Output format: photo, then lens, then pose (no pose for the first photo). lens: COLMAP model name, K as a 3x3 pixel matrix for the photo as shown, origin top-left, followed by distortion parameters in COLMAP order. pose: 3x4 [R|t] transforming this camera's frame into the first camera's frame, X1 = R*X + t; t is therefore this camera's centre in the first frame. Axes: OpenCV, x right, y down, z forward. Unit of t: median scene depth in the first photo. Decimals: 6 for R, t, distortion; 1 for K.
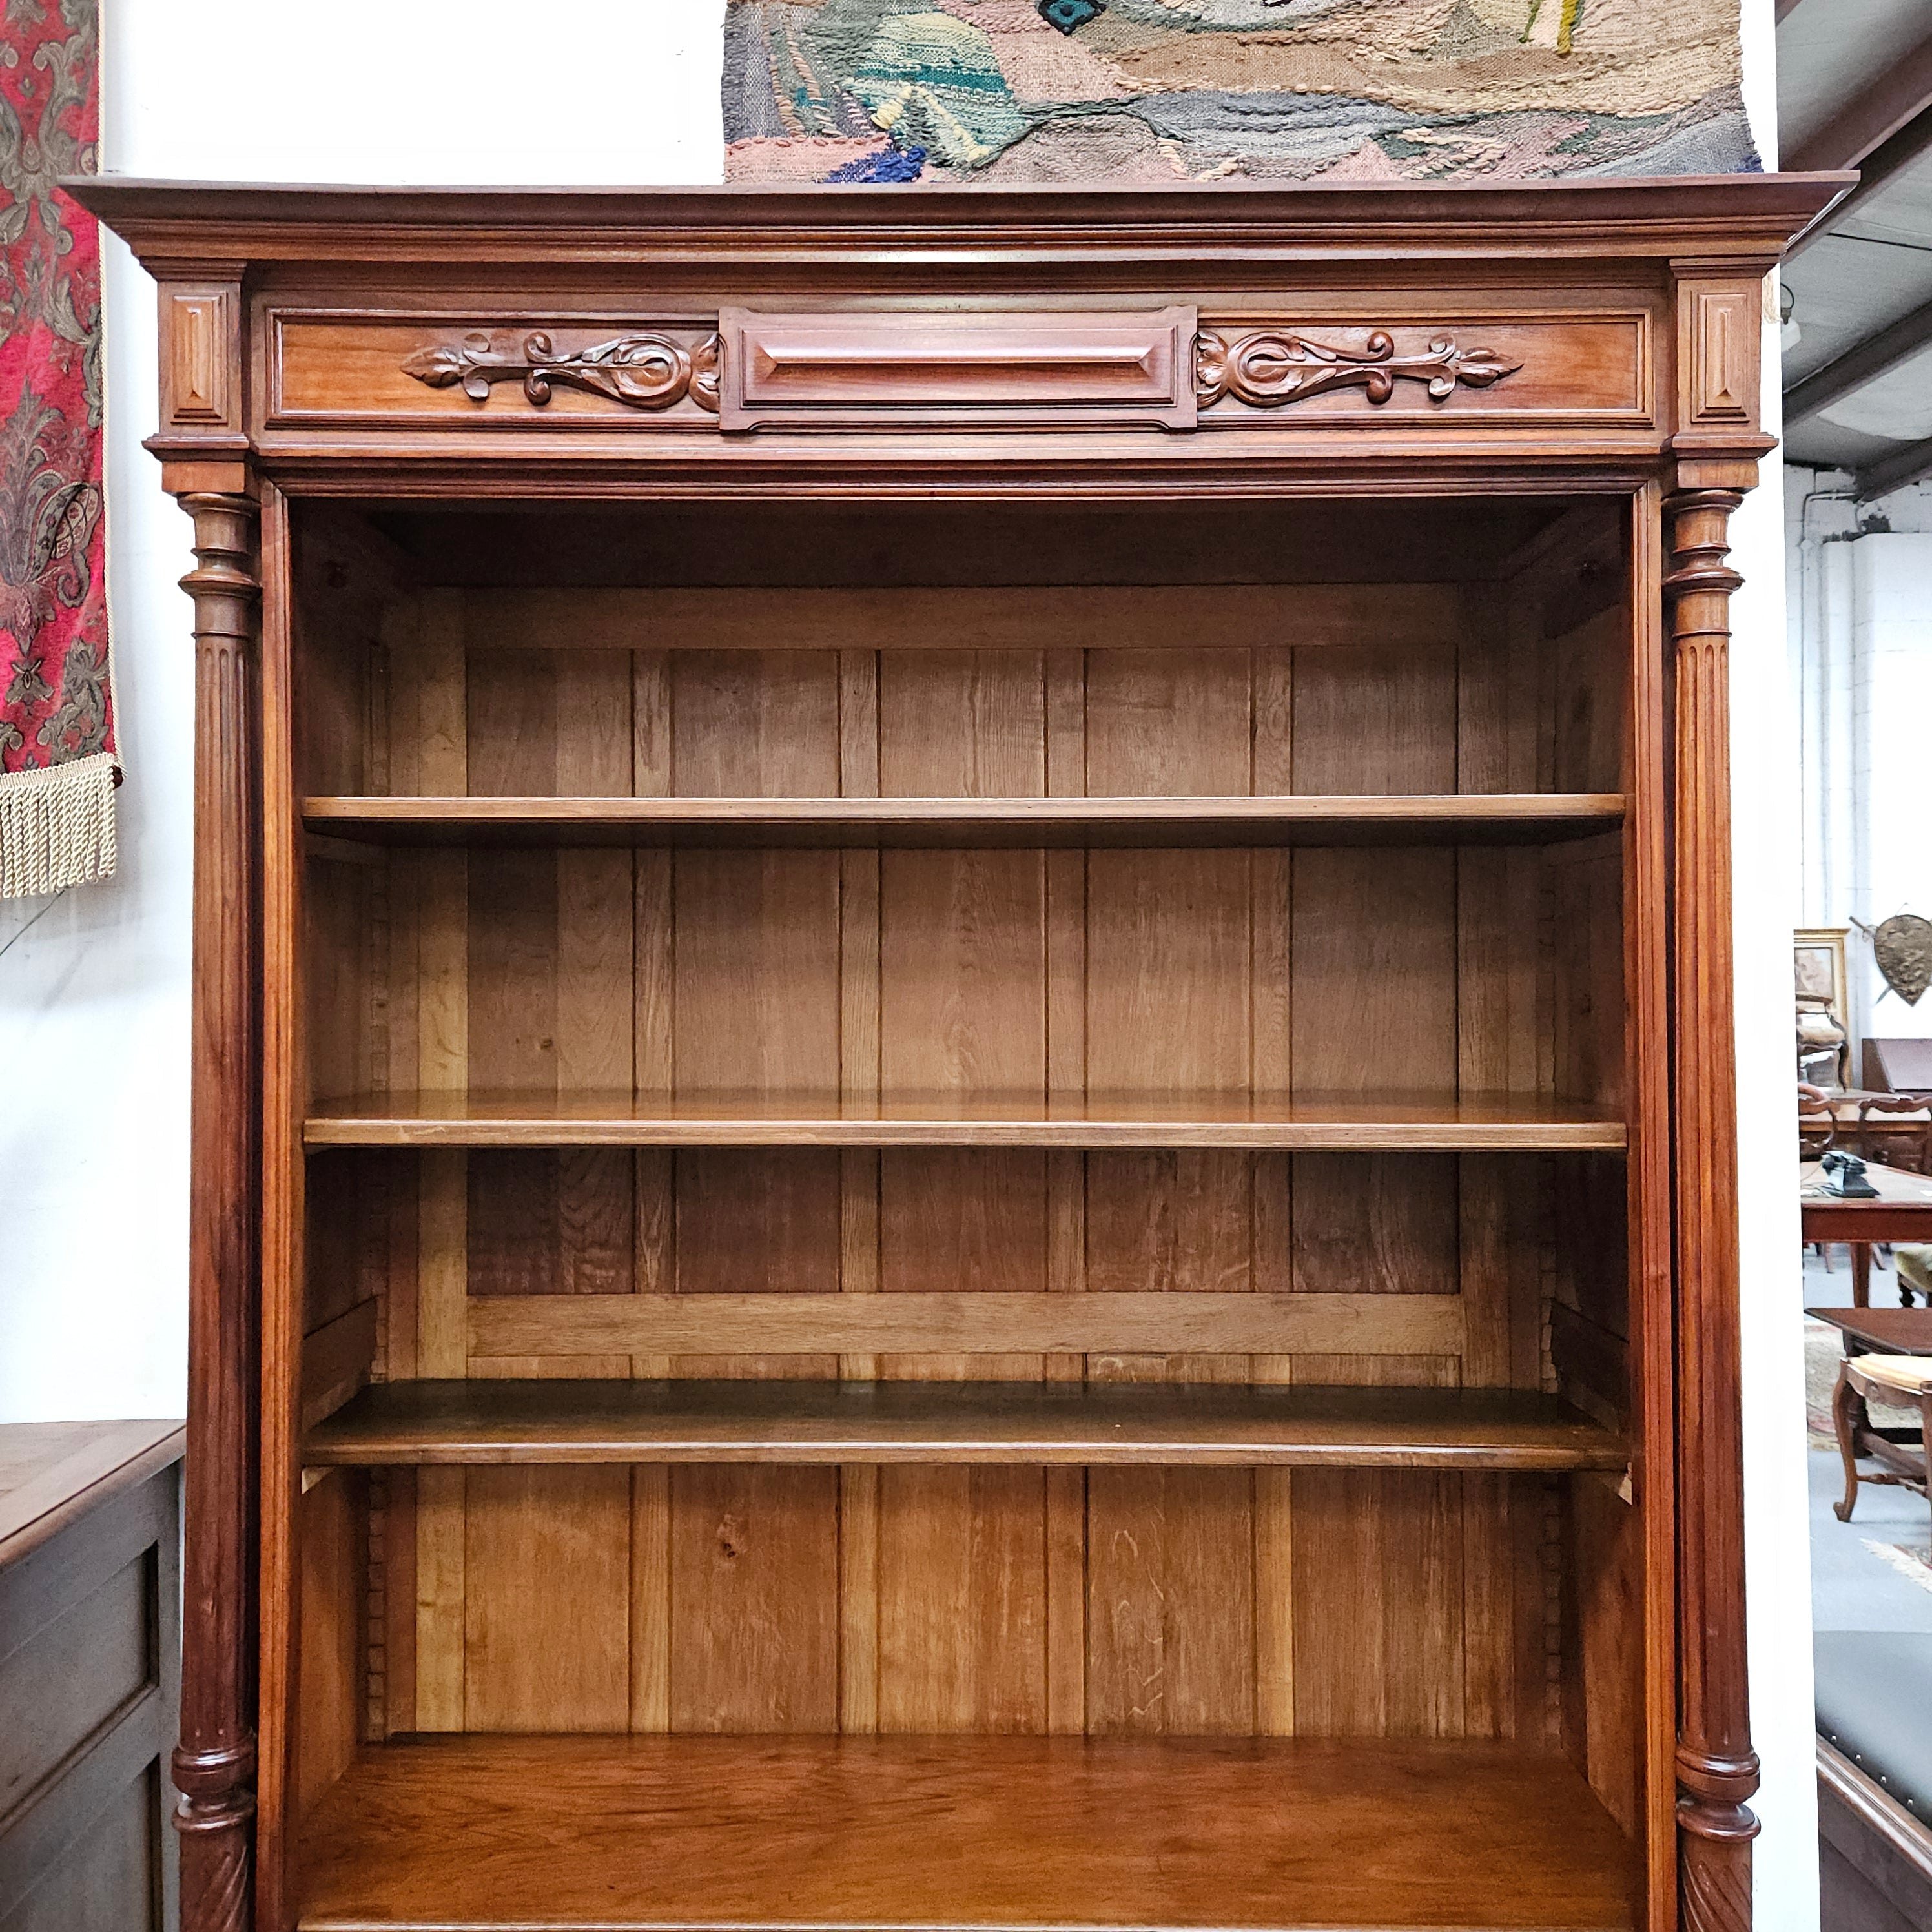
lens RADIAL K [[1724.7, 0, 963.3], [0, 1724.7, 950.6], [0, 0, 1]] dist [0.083874, -0.086780]
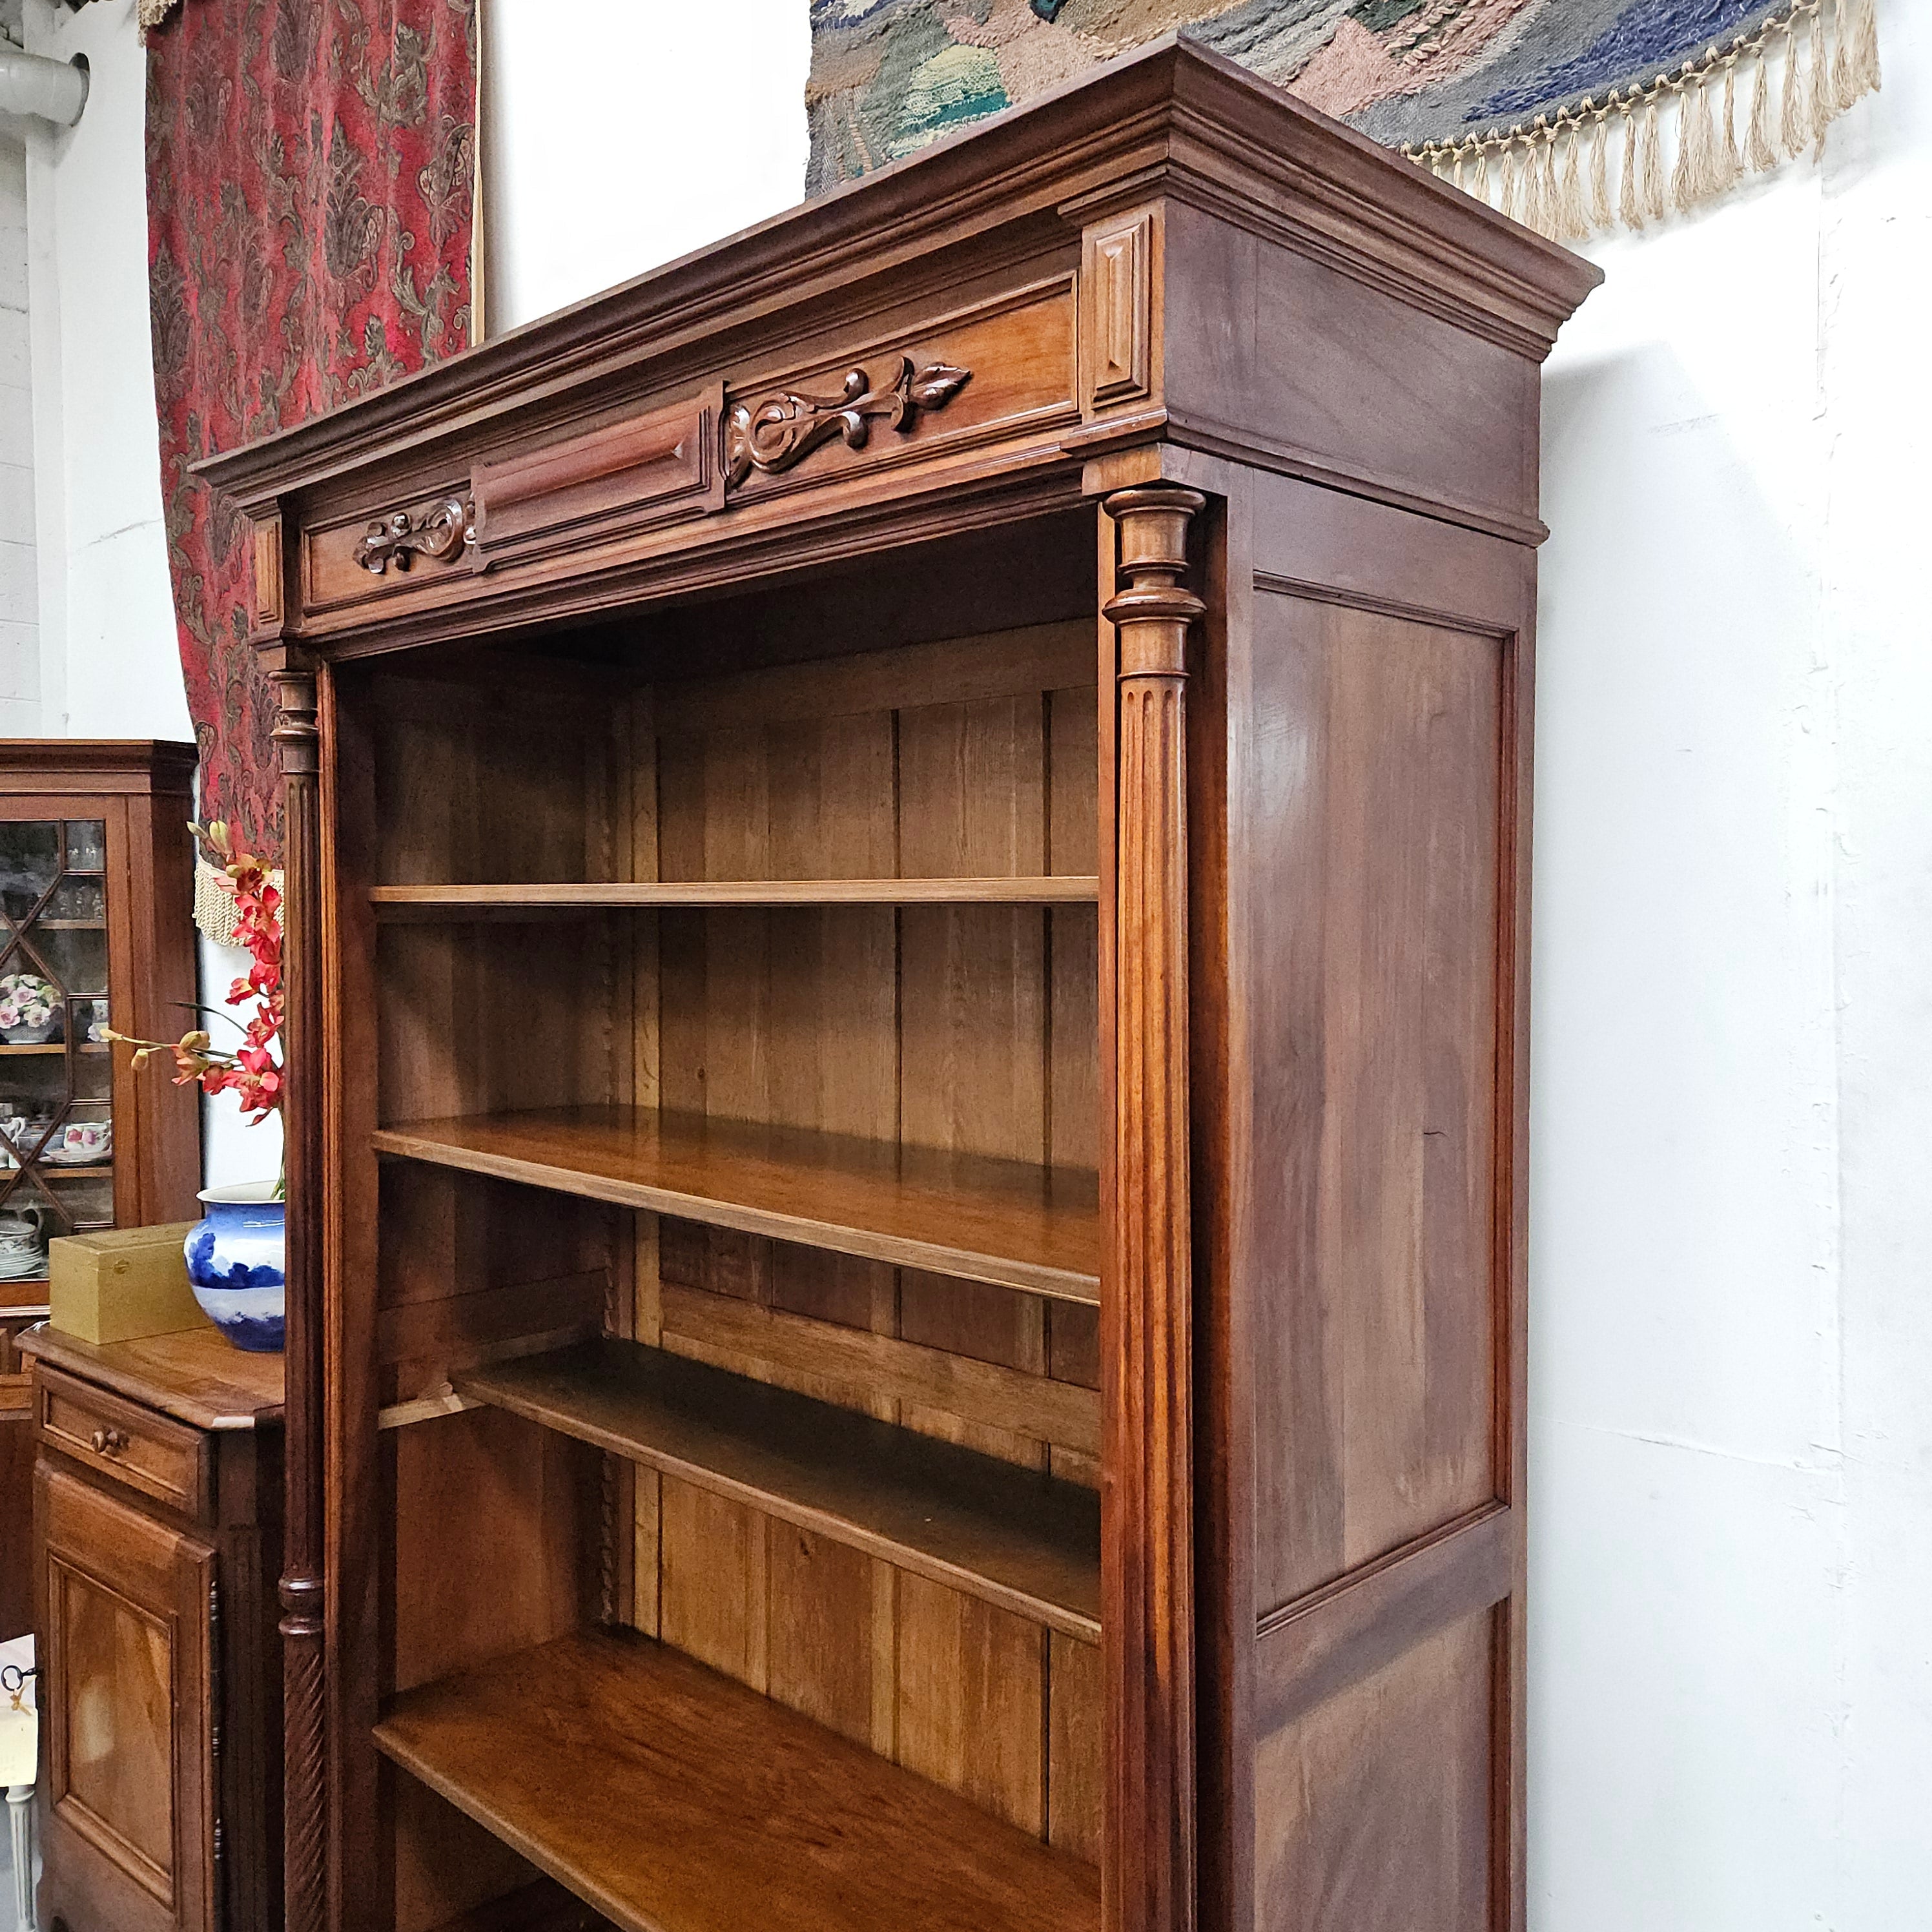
lens RADIAL K [[1724.7, 0, 957.0], [0, 1724.7, 961.1], [0, 0, 1]] dist [0.083874, -0.086780]
pose [[0.711778, 0.024148, -0.701989, 0.693524], [0.000568, 0.999389, 0.034954, -0.062409], [0.702404, -0.025278, 0.711330, 0.301387]]
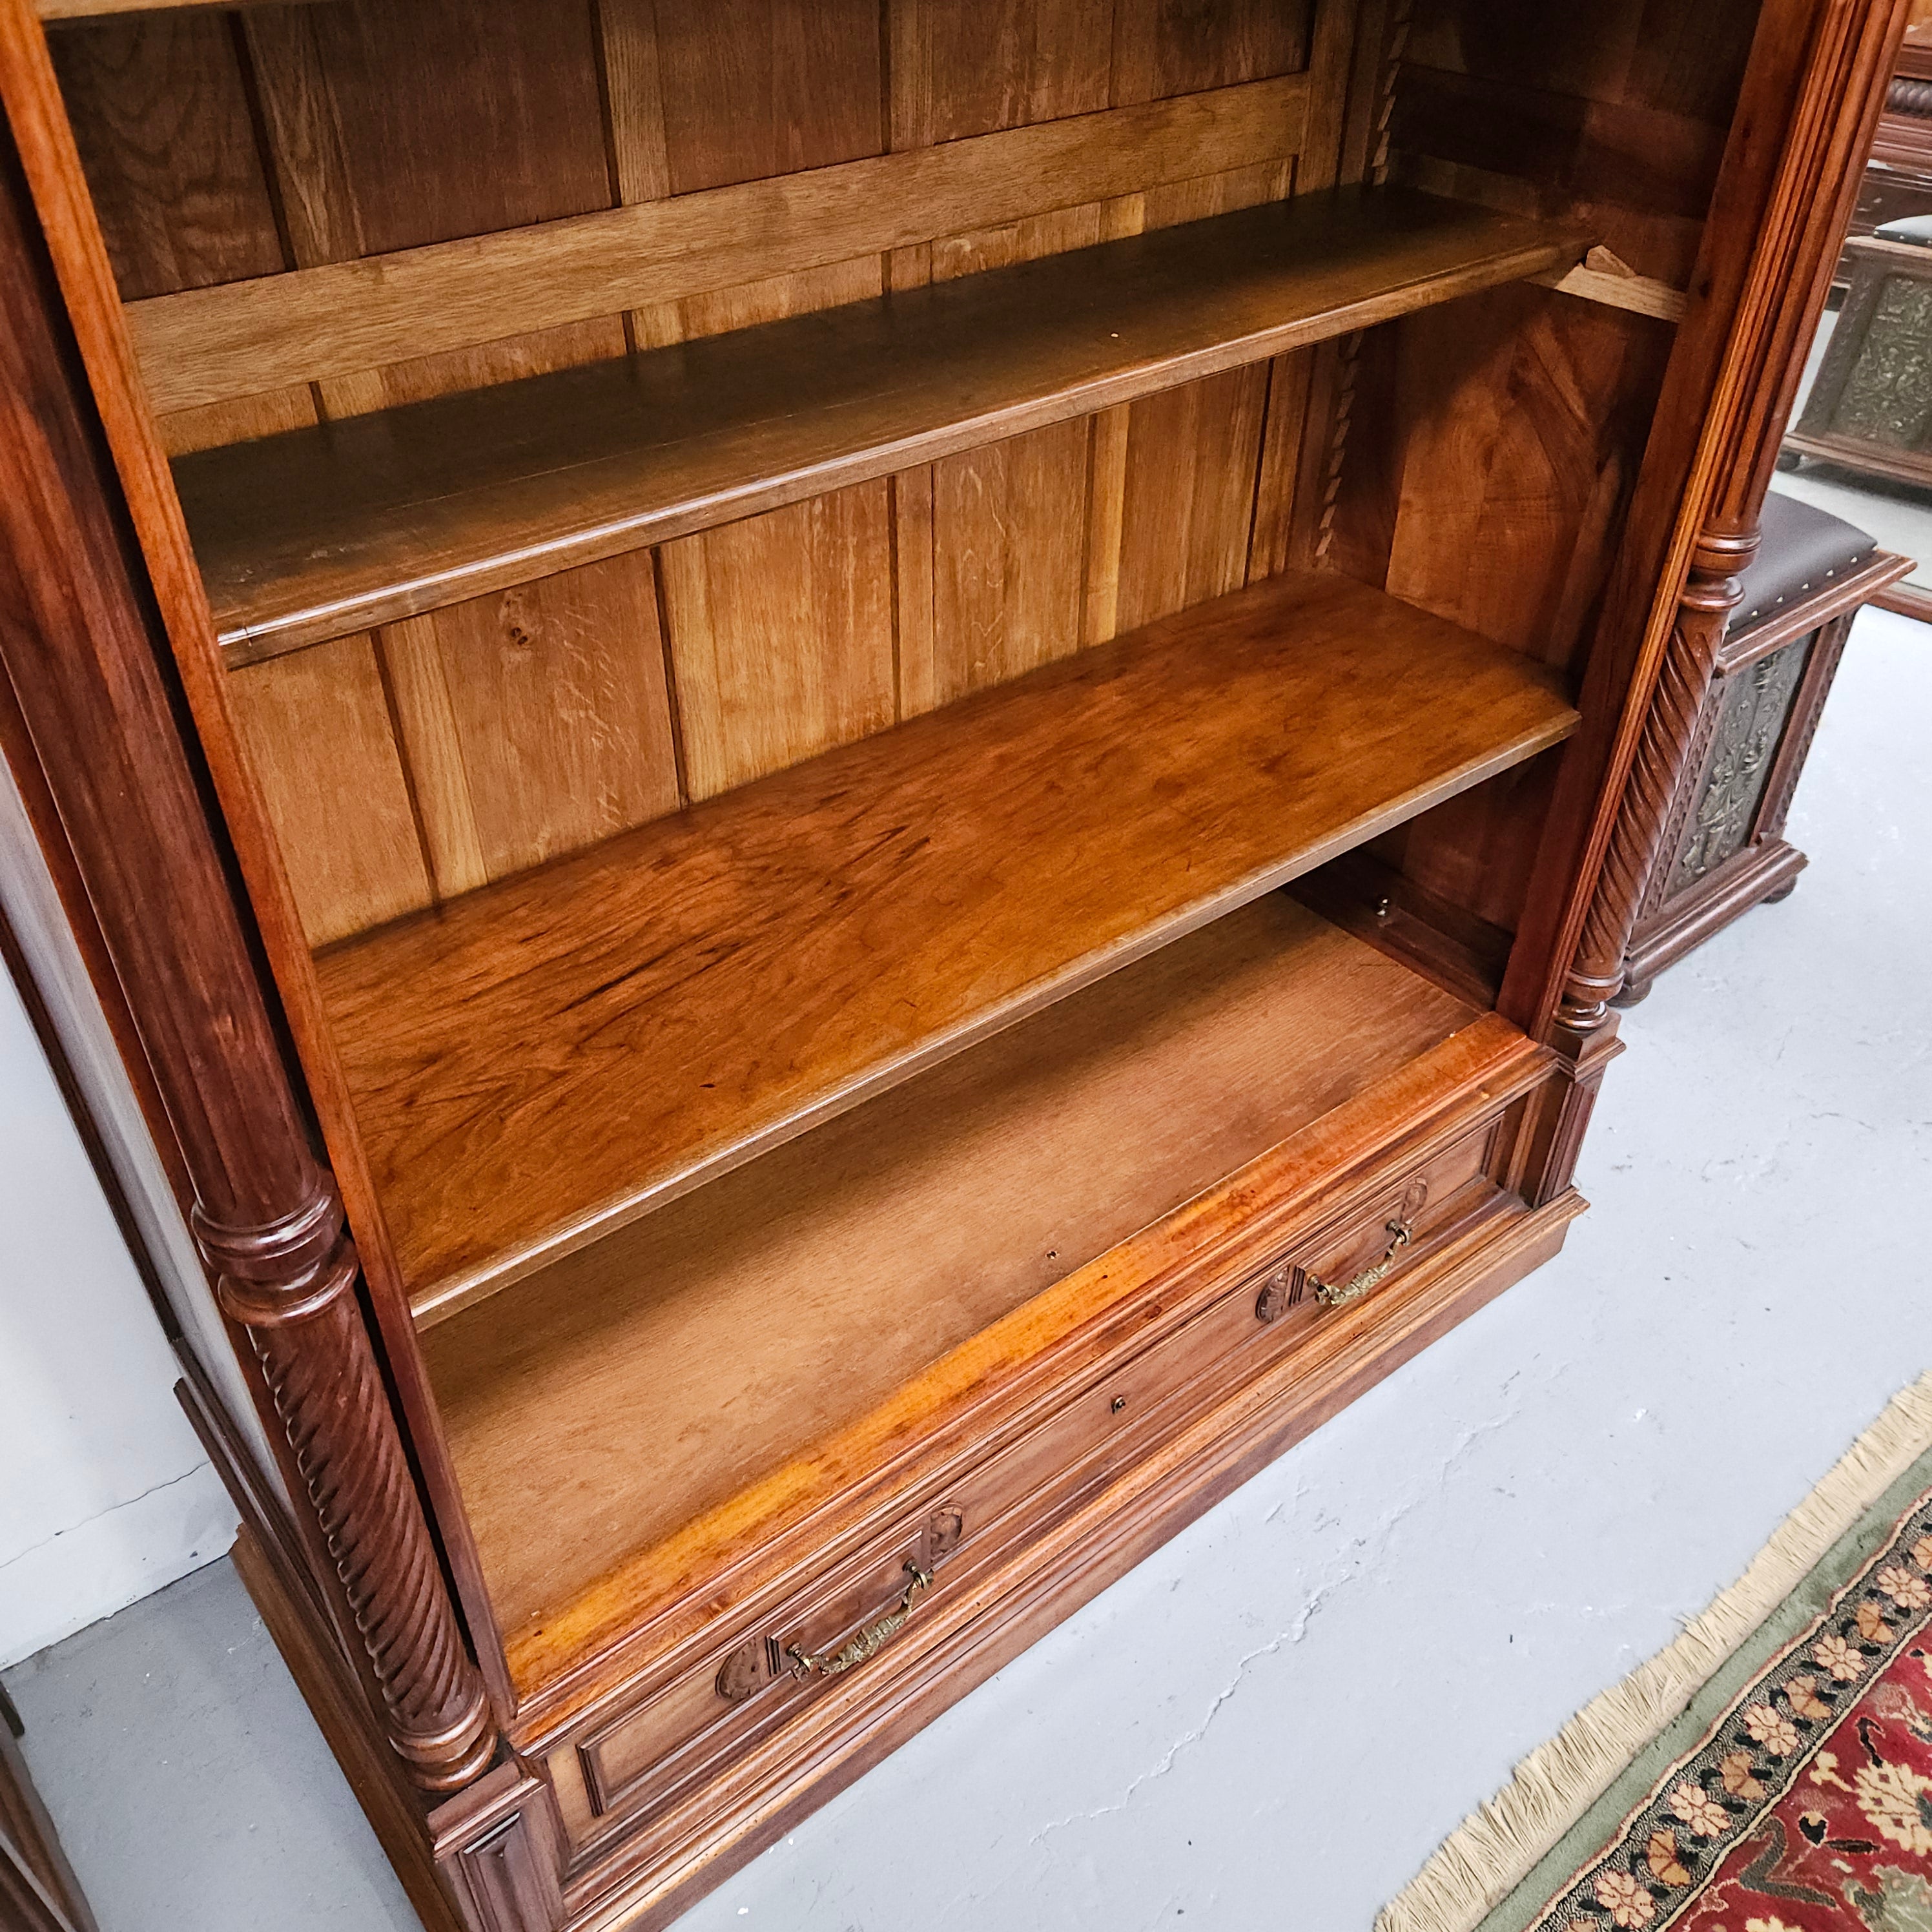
lens RADIAL K [[1724.7, 0, 945.9], [0, 1724.7, 964.0], [0, 0, 1]] dist [0.083874, -0.086780]
pose [[0.778825, -0.385622, 0.494700, -0.391603], [-0.003193, 0.786243, 0.617909, 0.024779], [-0.627234, -0.482822, 0.611114, 0.419708]]
